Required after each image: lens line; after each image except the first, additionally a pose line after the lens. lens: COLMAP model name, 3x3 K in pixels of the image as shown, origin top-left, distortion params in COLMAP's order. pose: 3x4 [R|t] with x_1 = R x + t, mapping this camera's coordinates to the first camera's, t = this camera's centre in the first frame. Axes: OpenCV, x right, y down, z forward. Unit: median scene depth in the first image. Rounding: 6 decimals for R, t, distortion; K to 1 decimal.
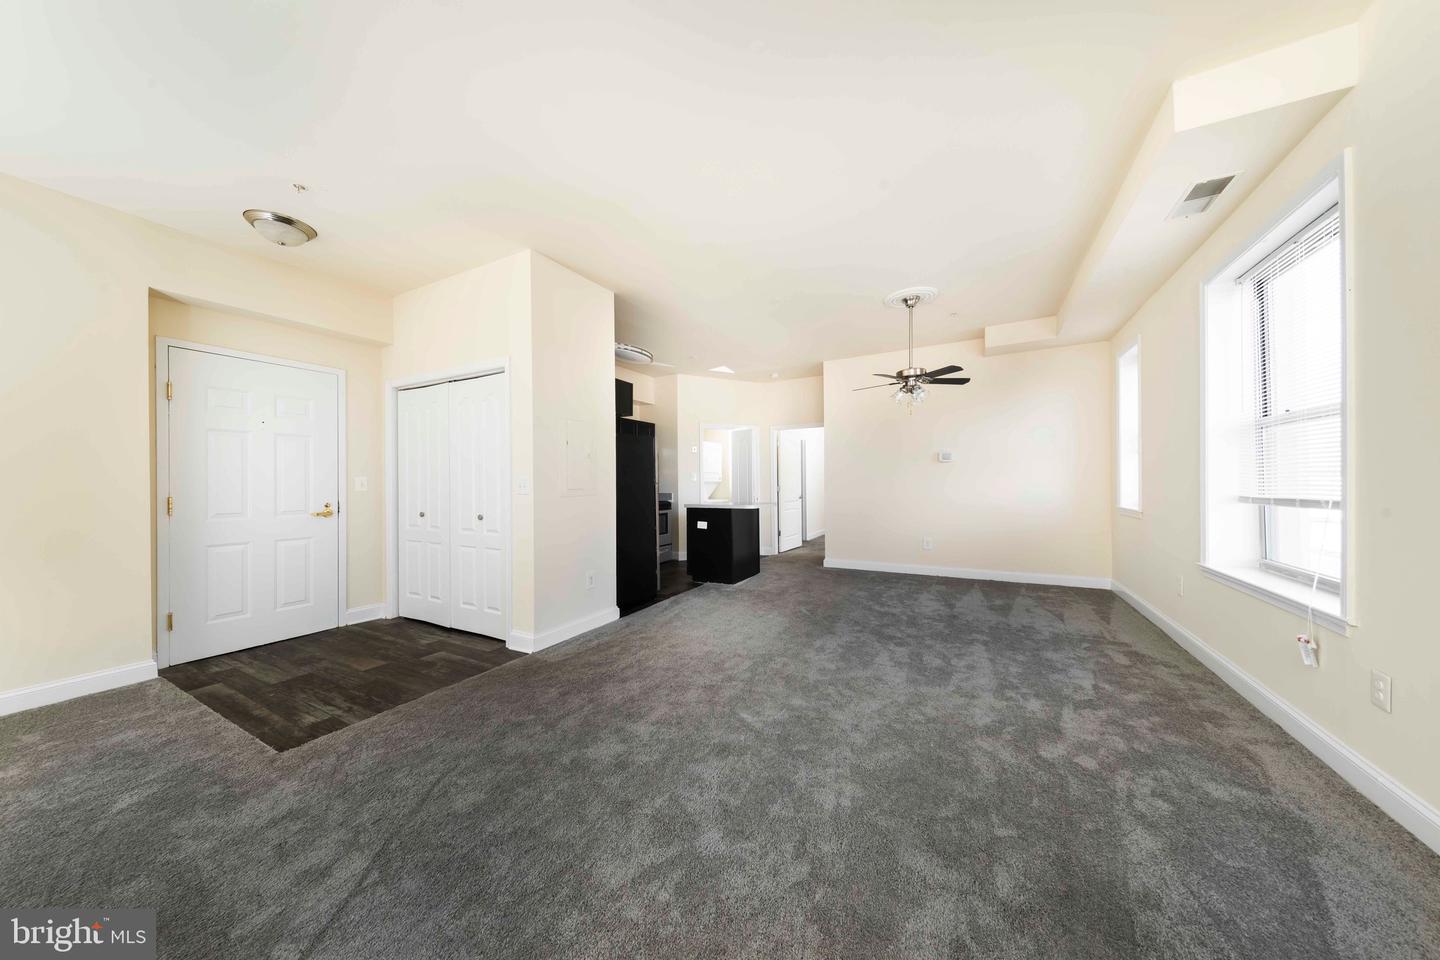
lens RADIAL K [[465.9, 0, 726.2], [0, 465.9, 480.0], [0, 0, 1]] dist [0.023678, -0.000040]
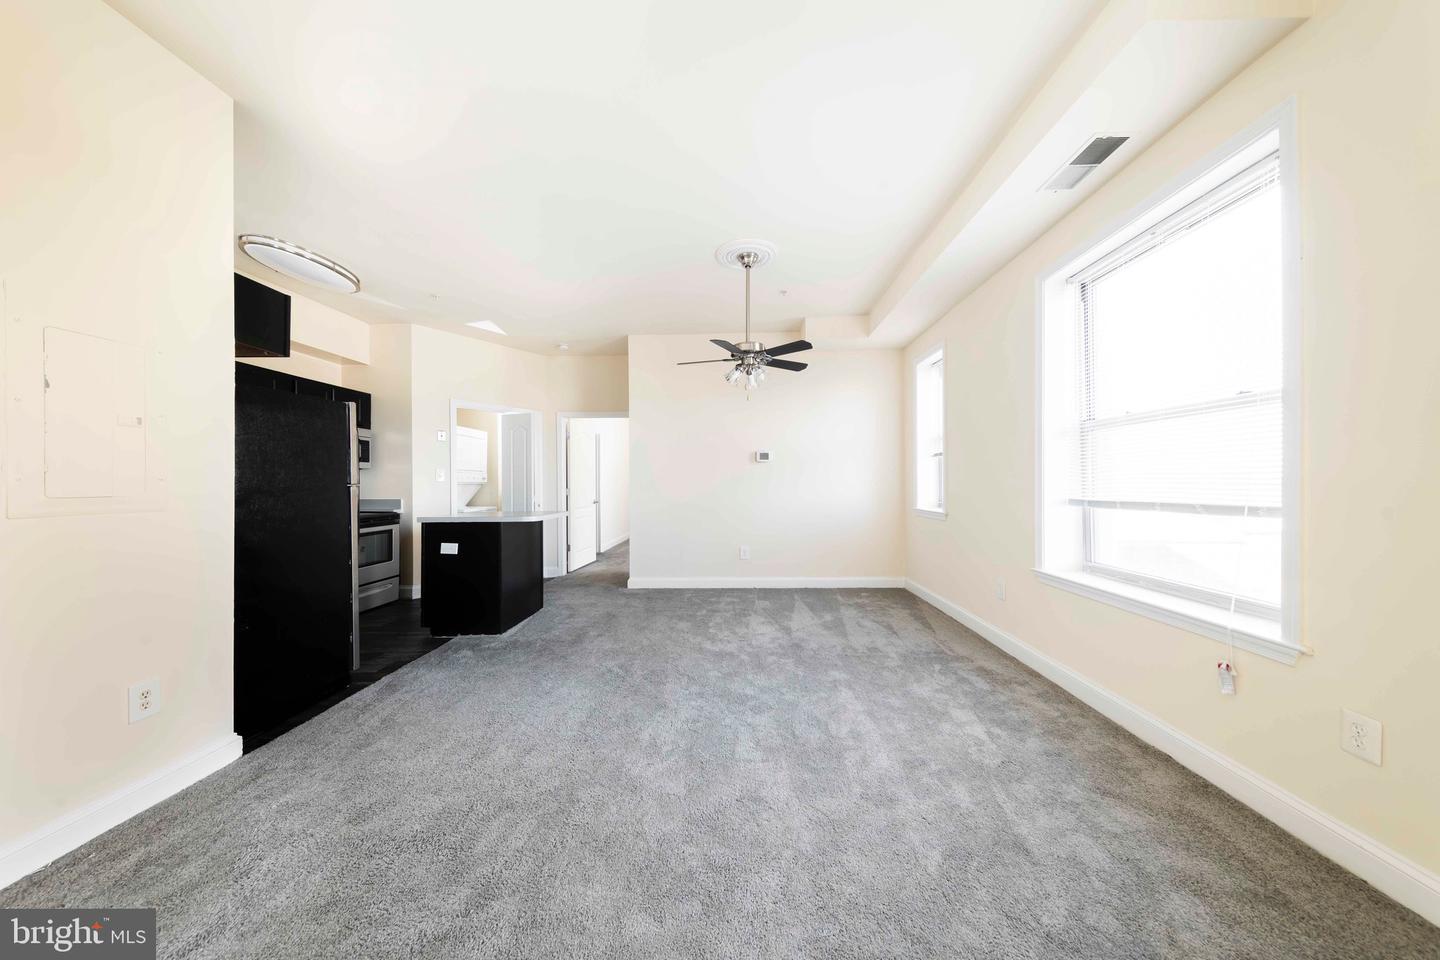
lens RADIAL K [[465.9, 0, 726.2], [0, 465.9, 480.0], [0, 0, 1]] dist [0.023678, -0.000040]
pose [[0.897403, 0.005820, 0.441173, 0.007032], [-0.004477, 0.999982, -0.004086, 0.001749], [-0.441189, 0.001692, 0.897413, 0.301347]]
